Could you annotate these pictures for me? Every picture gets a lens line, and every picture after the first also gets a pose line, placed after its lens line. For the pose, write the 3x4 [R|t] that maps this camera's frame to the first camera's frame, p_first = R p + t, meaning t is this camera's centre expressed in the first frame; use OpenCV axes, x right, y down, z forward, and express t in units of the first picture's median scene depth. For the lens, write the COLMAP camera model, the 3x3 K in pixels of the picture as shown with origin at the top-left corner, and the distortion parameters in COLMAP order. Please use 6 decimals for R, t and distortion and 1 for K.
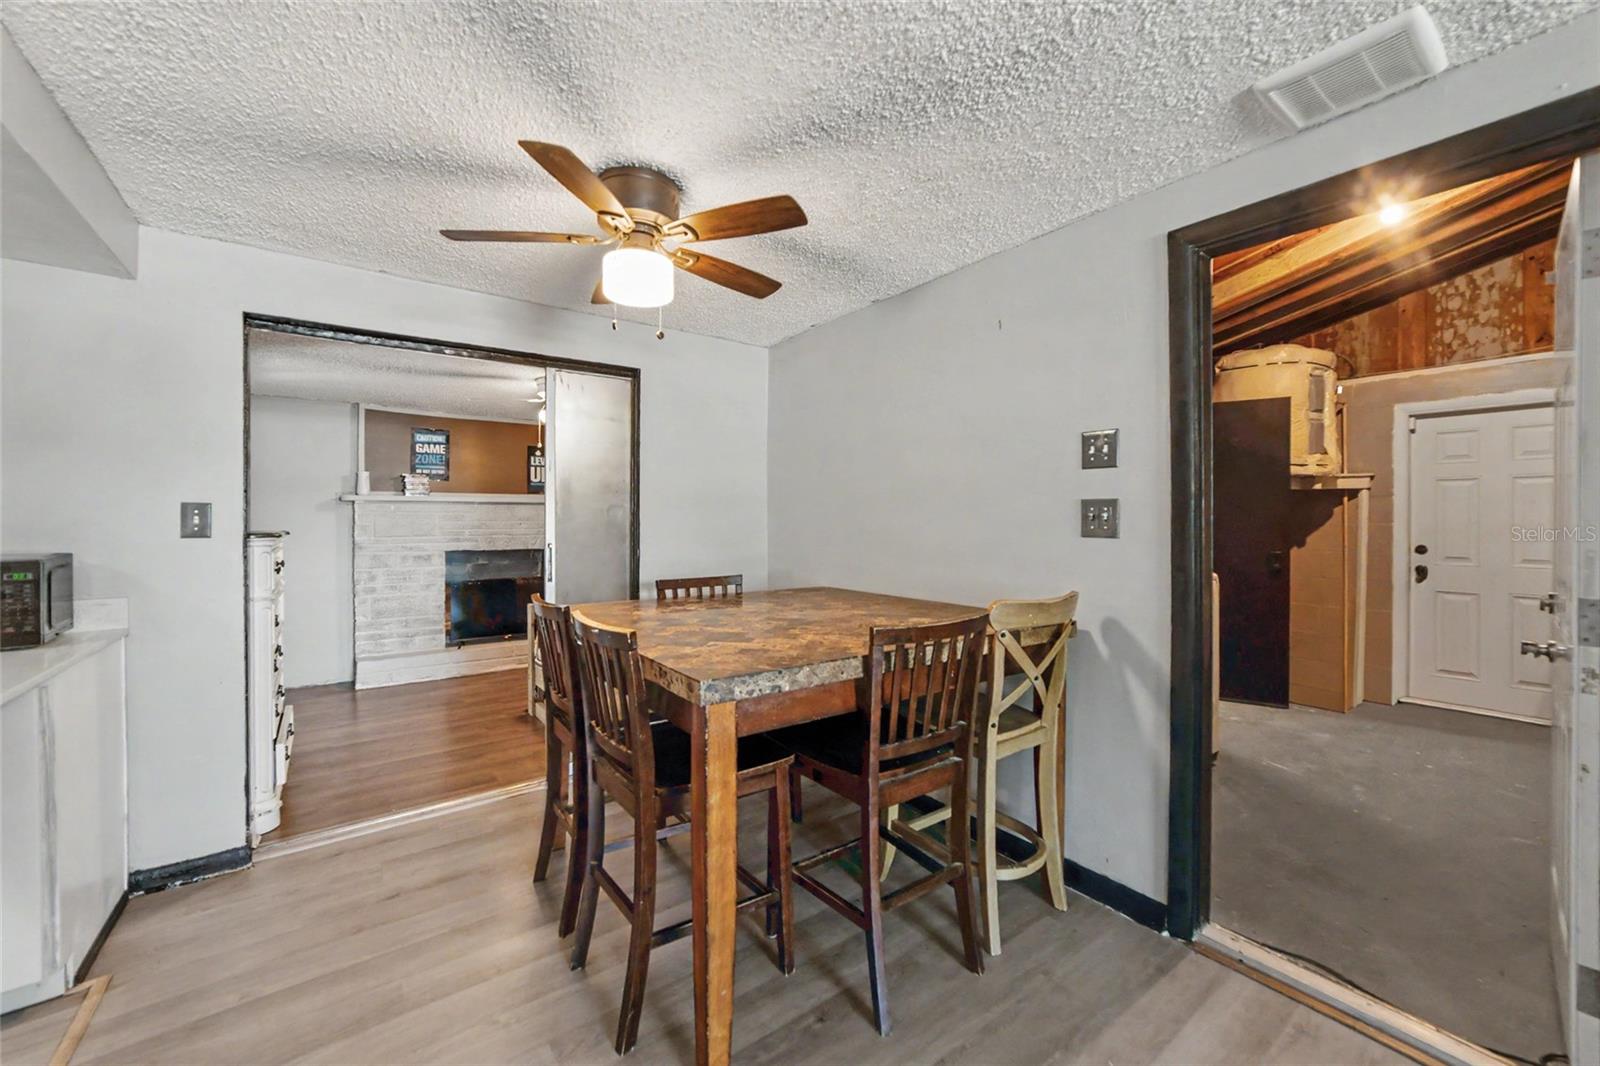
lens RADIAL K [[633.6, 0, 804.8], [0, 633.6, 516.1], [0, 0, 1]] dist [0.001136, 0.000505]
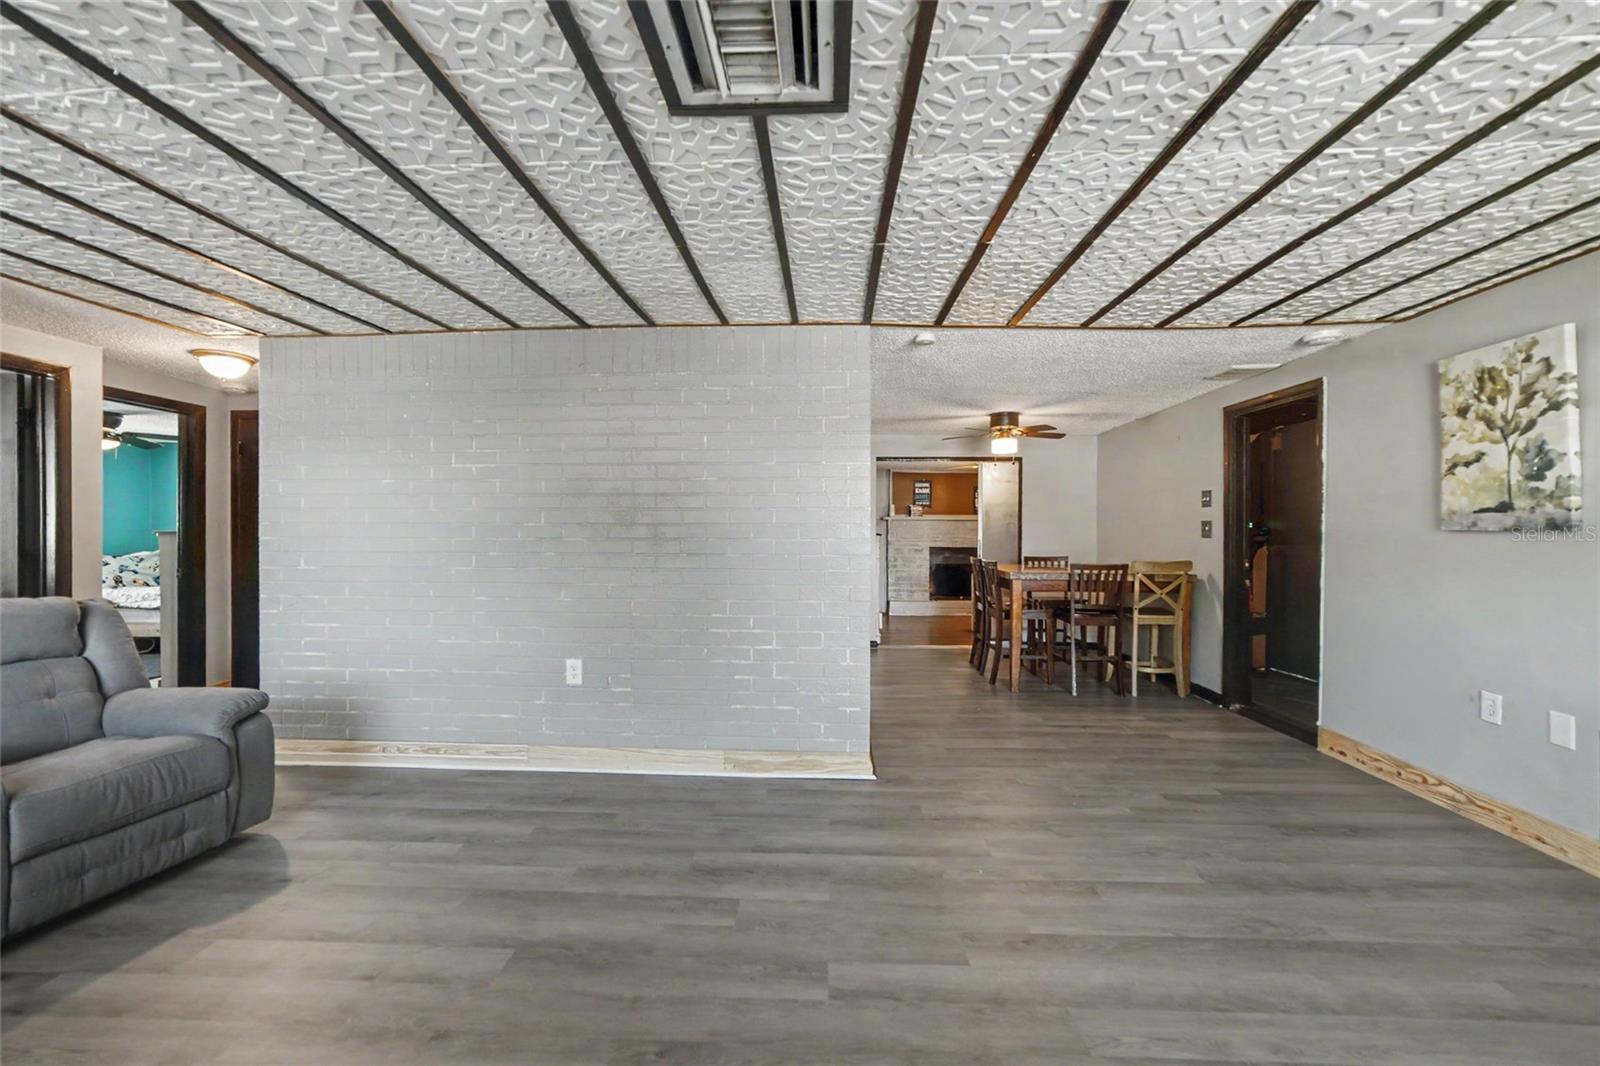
lens RADIAL K [[631.7, 0, 800.0], [0, 631.7, 533.0], [0, 0, 1]] dist [-0.004953, 0.000137]
pose [[0.769693, 0.012461, -0.638293, 0.309246], [-0.010394, 0.999922, 0.006986, 0.006361], [0.638330, 0.001257, 0.769762, -0.646697]]
